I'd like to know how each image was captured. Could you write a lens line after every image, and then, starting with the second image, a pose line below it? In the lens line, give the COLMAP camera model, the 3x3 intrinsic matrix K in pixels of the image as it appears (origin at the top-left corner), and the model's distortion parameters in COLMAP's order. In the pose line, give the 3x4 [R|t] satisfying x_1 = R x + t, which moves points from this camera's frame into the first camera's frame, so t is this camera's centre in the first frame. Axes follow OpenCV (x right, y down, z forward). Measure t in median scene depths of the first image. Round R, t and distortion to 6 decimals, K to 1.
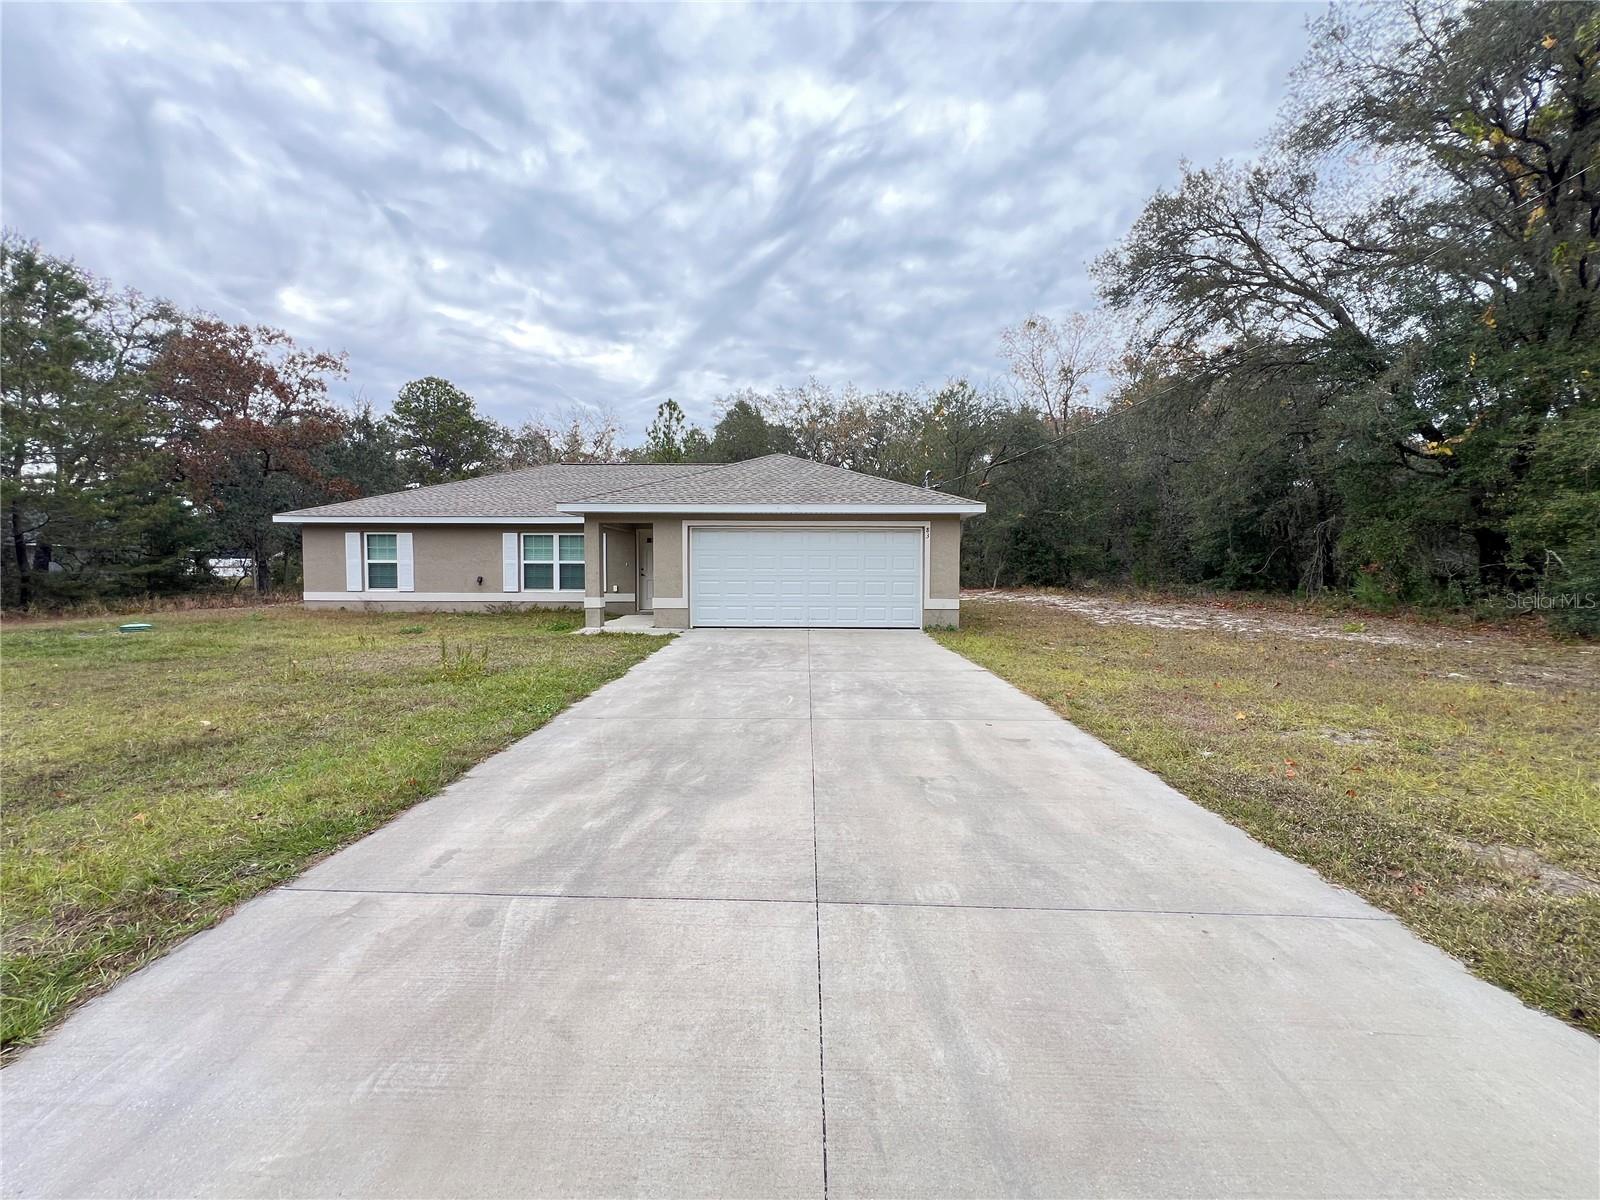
lens RADIAL K [[642.7, 0, 800.5], [0, 642.7, 595.6], [0, 0, 1]] dist [0.000624, 0.000056]
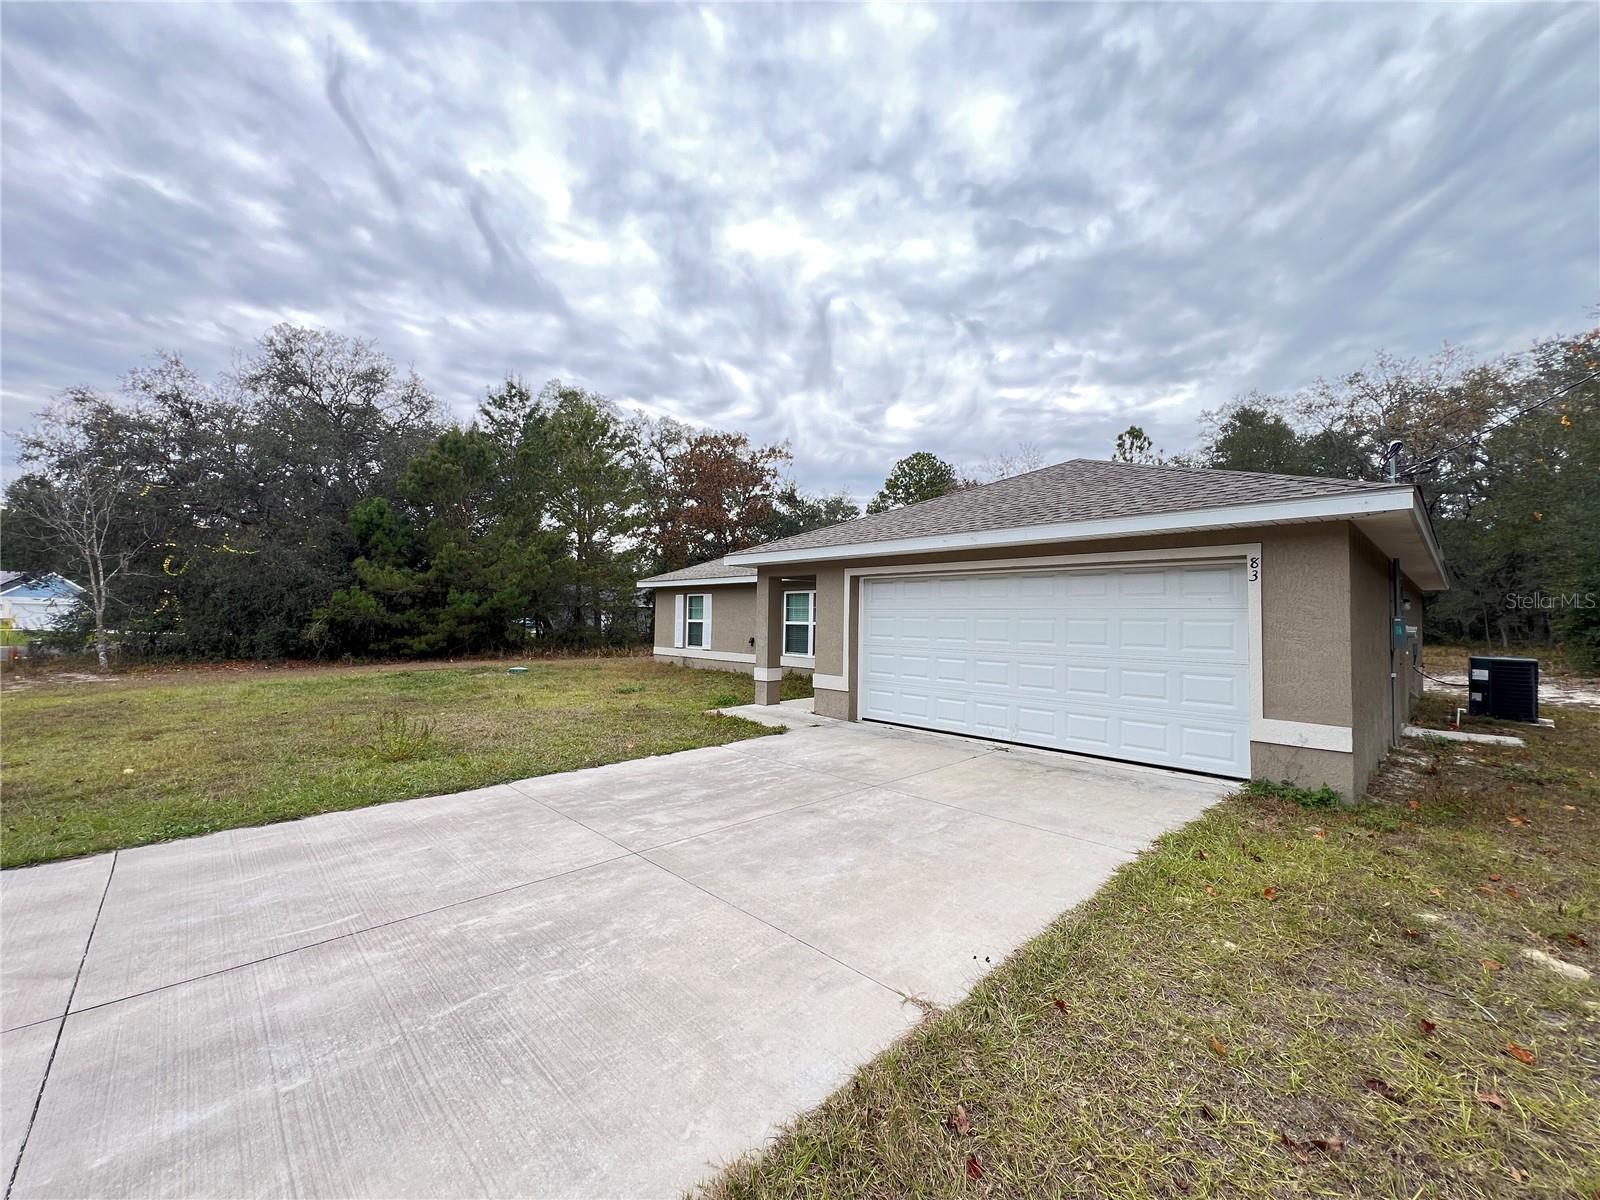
lens RADIAL K [[642.7, 0, 792.8], [0, 642.7, 601.4], [0, 0, 1]] dist [0.000624, 0.000056]
pose [[0.694879, -0.012700, -0.719015, 0.184189], [-0.045180, 0.997098, -0.061275, -0.021037], [0.717706, 0.075064, 0.692289, 0.287287]]
